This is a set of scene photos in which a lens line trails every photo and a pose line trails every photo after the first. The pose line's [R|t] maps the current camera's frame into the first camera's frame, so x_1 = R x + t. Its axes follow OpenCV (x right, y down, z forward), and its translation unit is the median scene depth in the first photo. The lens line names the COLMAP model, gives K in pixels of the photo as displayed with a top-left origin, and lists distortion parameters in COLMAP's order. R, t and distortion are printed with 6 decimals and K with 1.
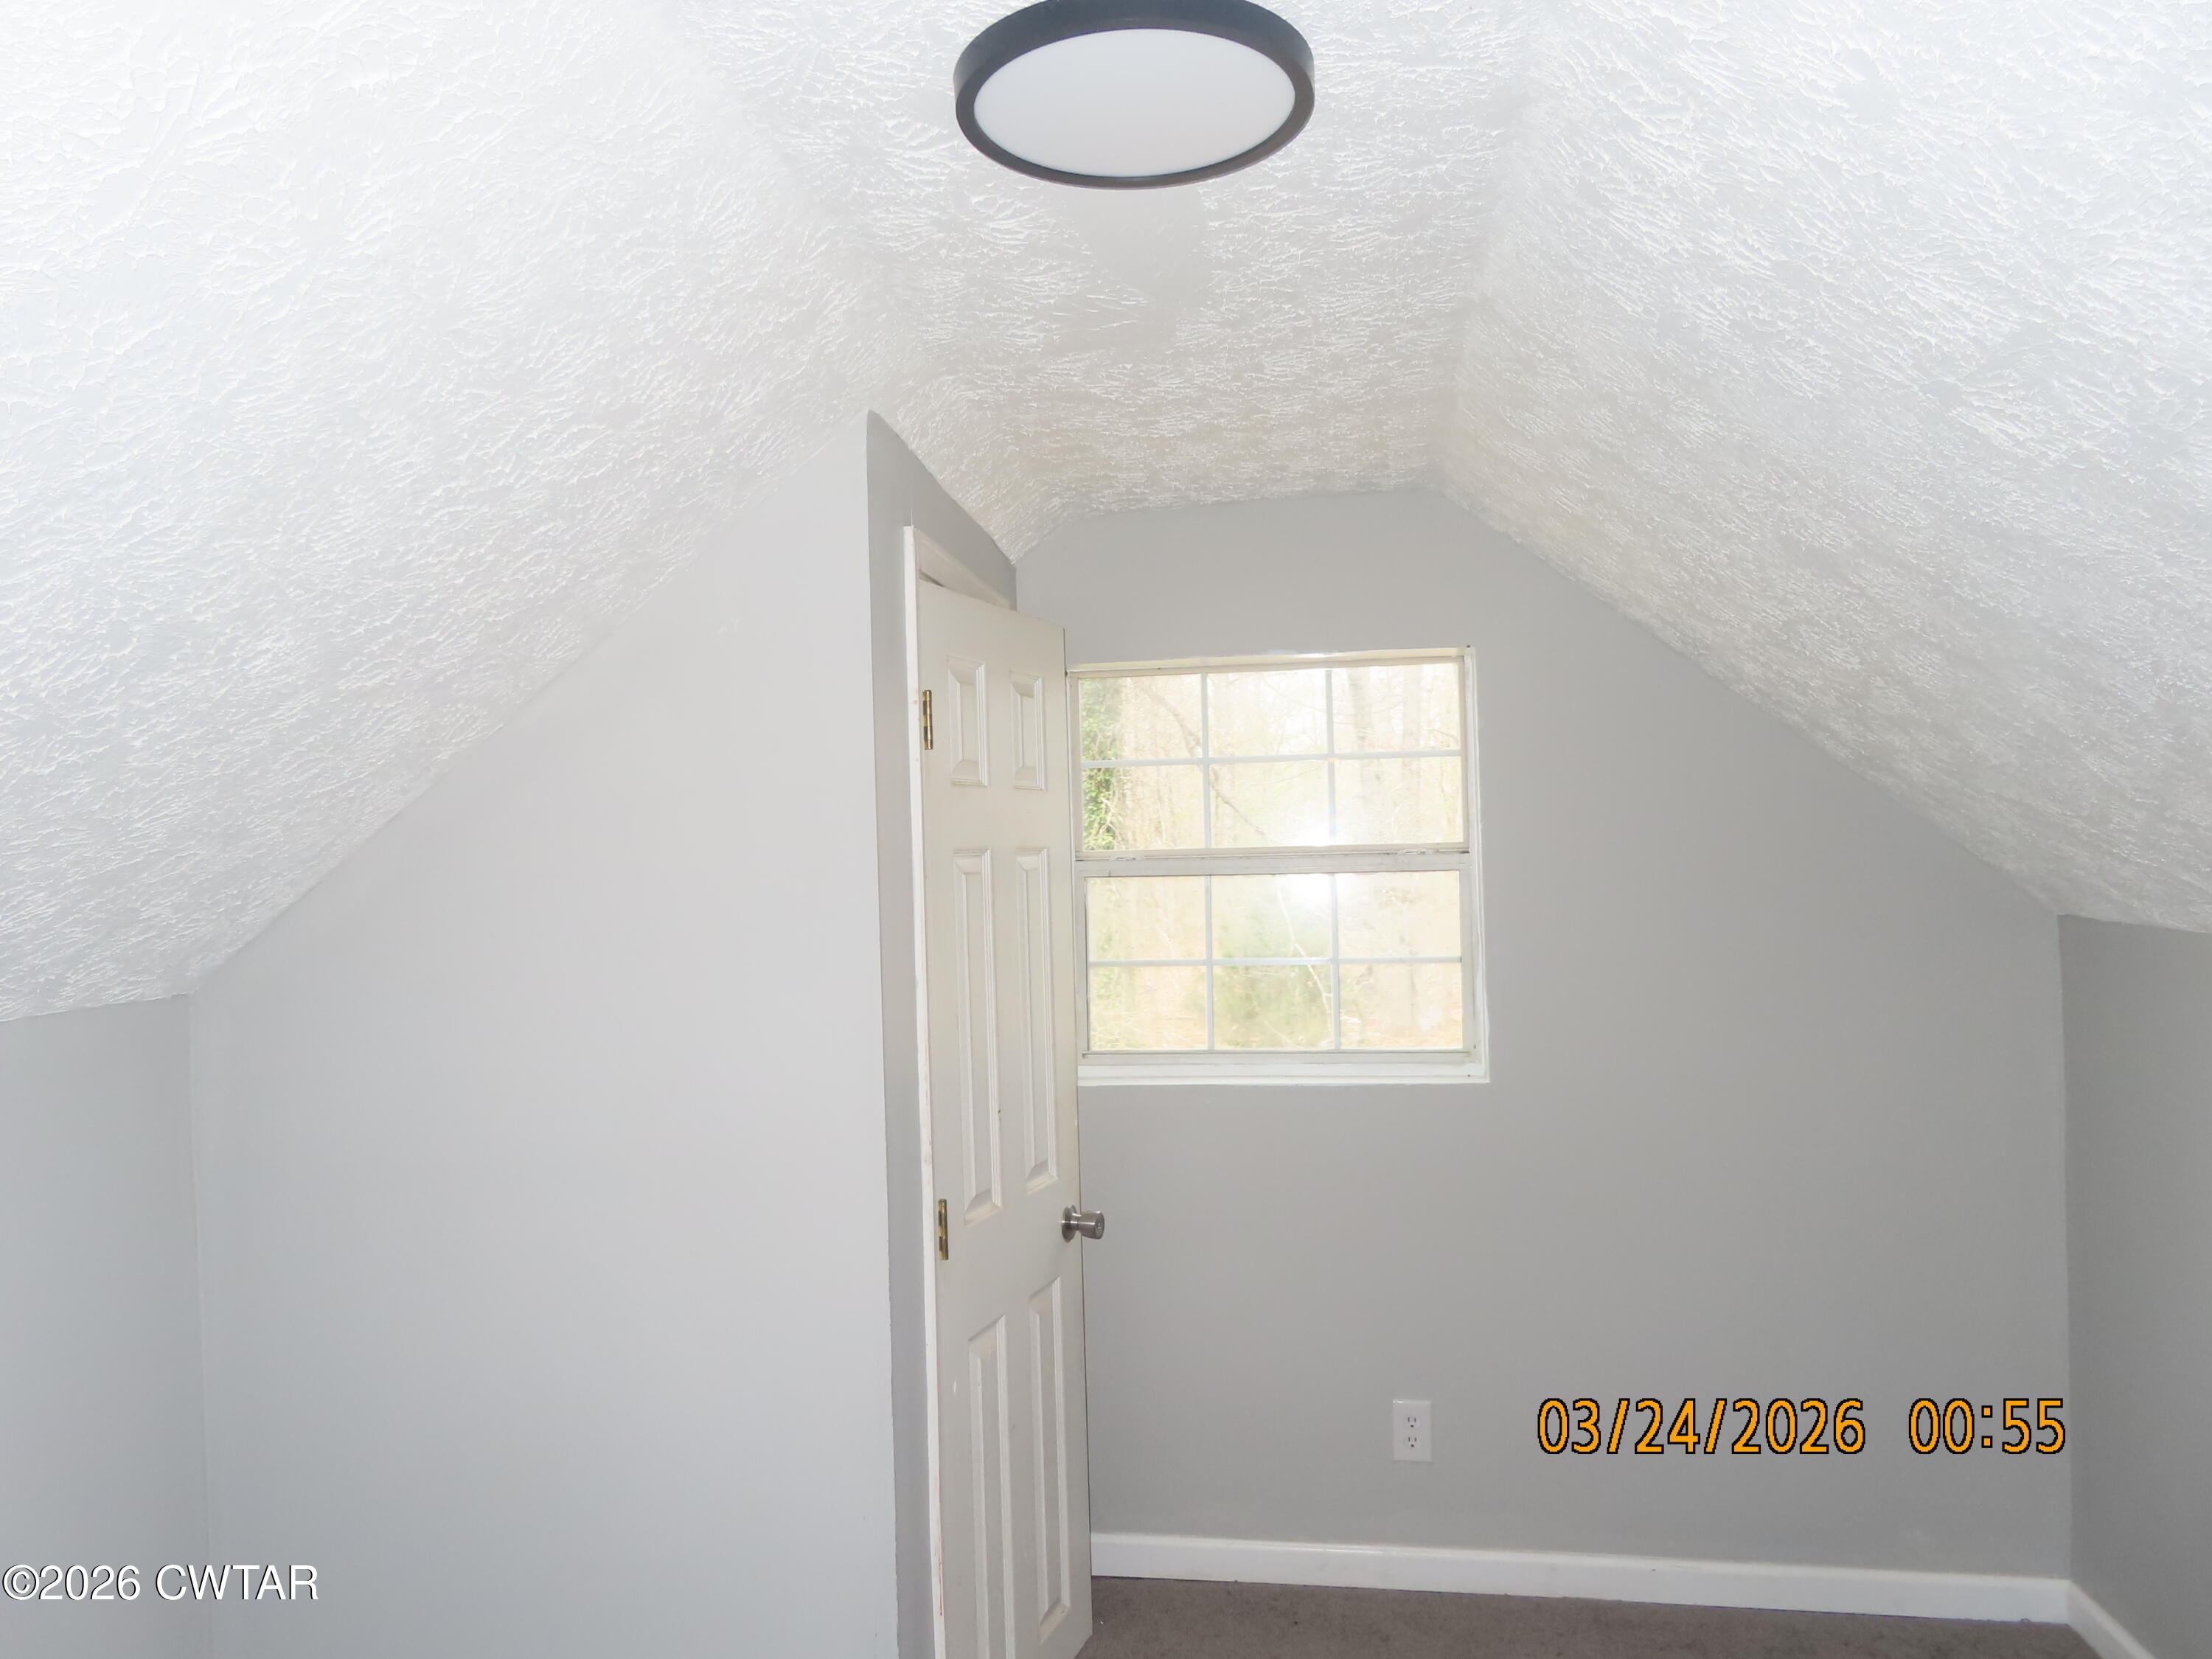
lens RADIAL K [[1606.6, 0, 1106.0], [0, 1606.6, 829.5], [0, 0, 1]] dist [-0.001429, -0.002386]
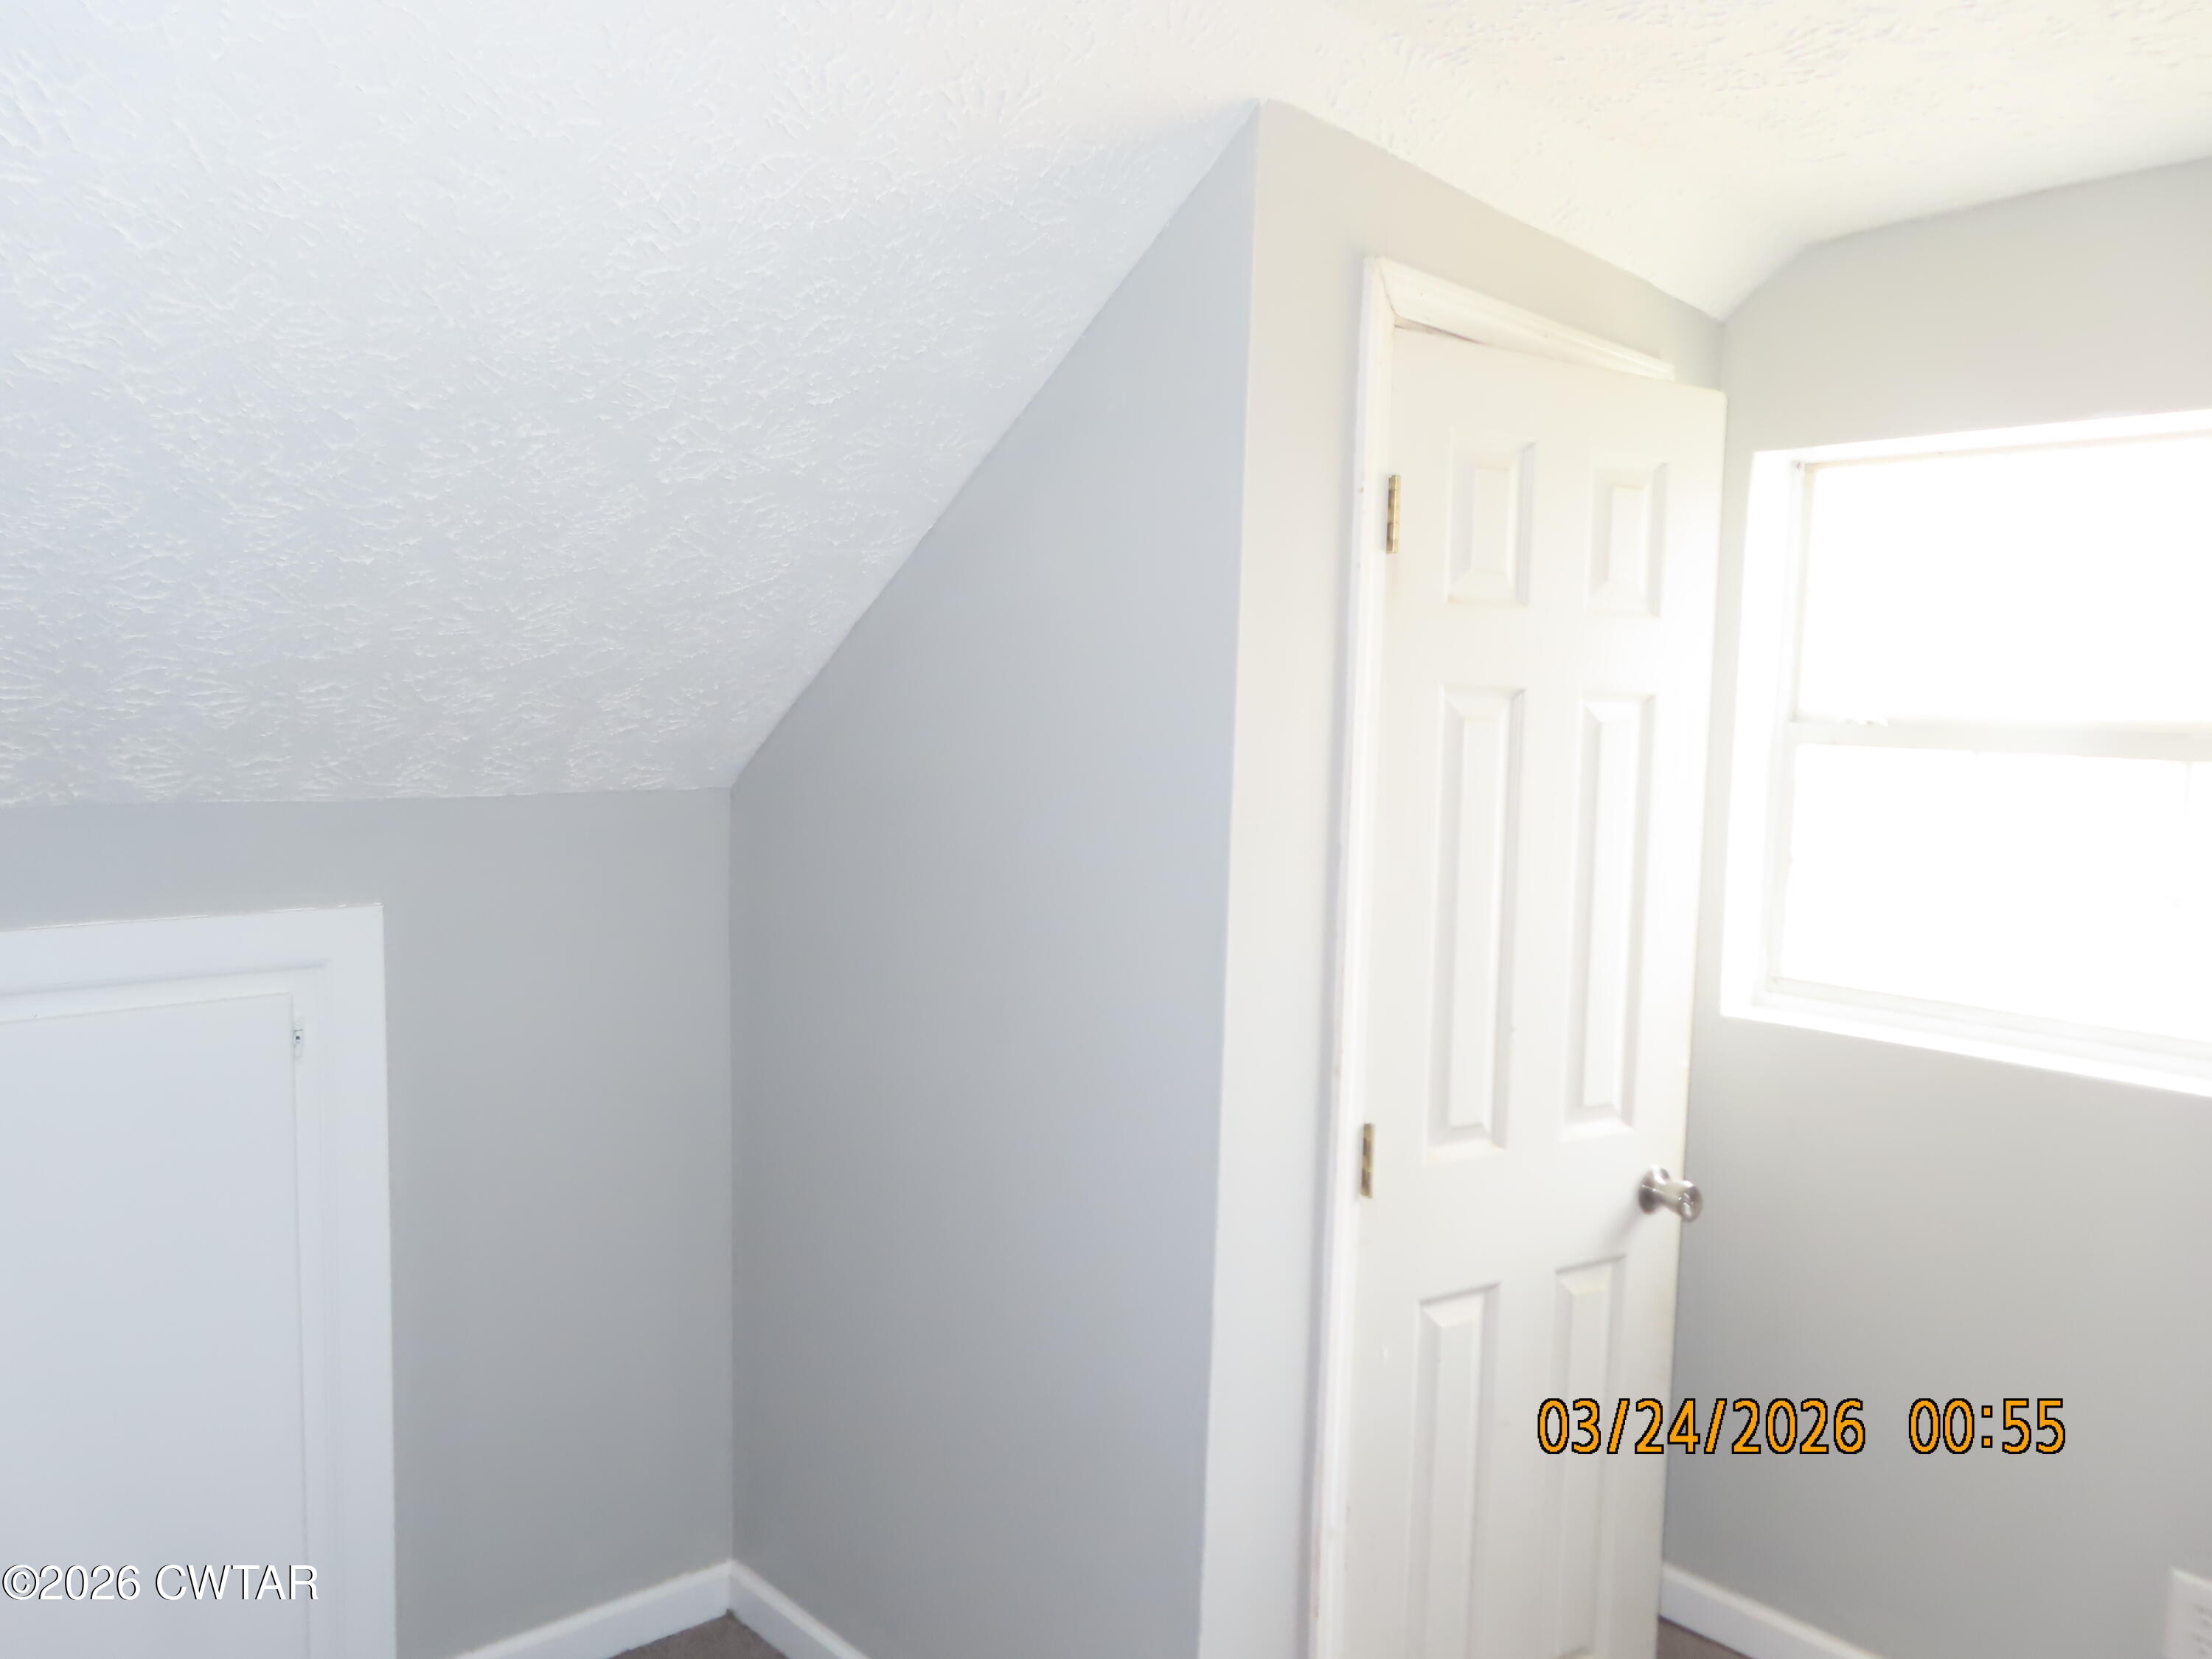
lens RADIAL K [[1606.6, 0, 1106.0], [0, 1606.6, 829.5], [0, 0, 1]] dist [-0.001429, -0.002386]
pose [[0.777760, 0.095966, -0.621192, 0.277622], [-0.039715, 0.993804, 0.103805, 0.007726], [0.627306, -0.056065, 0.776753, 0.307649]]
